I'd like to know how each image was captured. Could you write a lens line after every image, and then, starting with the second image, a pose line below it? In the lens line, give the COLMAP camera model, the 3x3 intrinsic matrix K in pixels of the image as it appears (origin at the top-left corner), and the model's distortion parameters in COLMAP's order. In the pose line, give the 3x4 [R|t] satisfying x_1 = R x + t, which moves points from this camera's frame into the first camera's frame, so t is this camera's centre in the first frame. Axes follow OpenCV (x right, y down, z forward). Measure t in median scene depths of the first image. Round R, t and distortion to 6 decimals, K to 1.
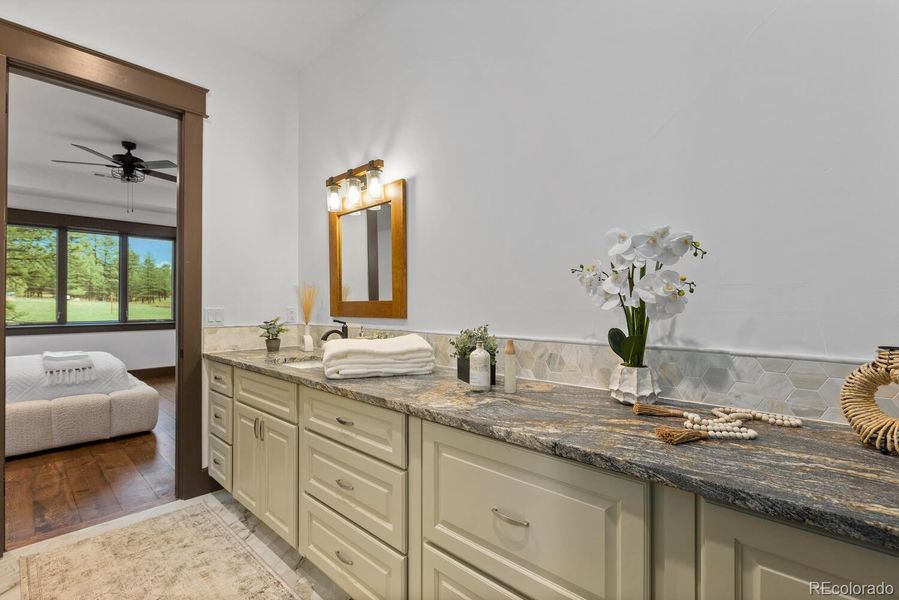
lens RADIAL K [[405.4, 0, 450.3], [0, 405.4, 301.0], [0, 0, 1]] dist [0.007268, -0.002148]
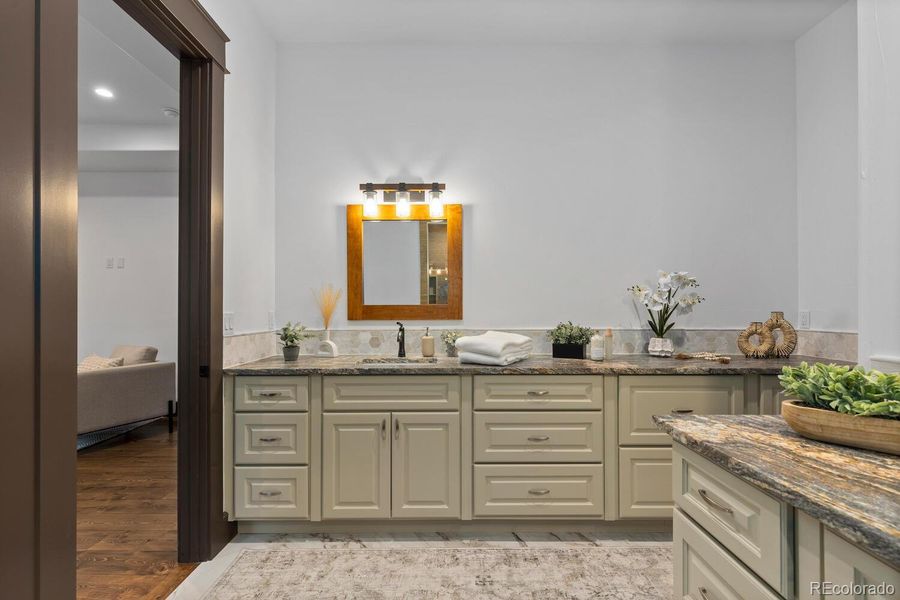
lens RADIAL K [[405.8, 0, 448.9], [0, 405.8, 305.8], [0, 0, 1]] dist [0.007268, -0.002148]
pose [[0.728885, 0.003596, 0.684627, -1.167984], [-0.005206, 0.999986, 0.000289, 0.002061], [-0.684616, -0.003775, 0.728894, 0.169398]]
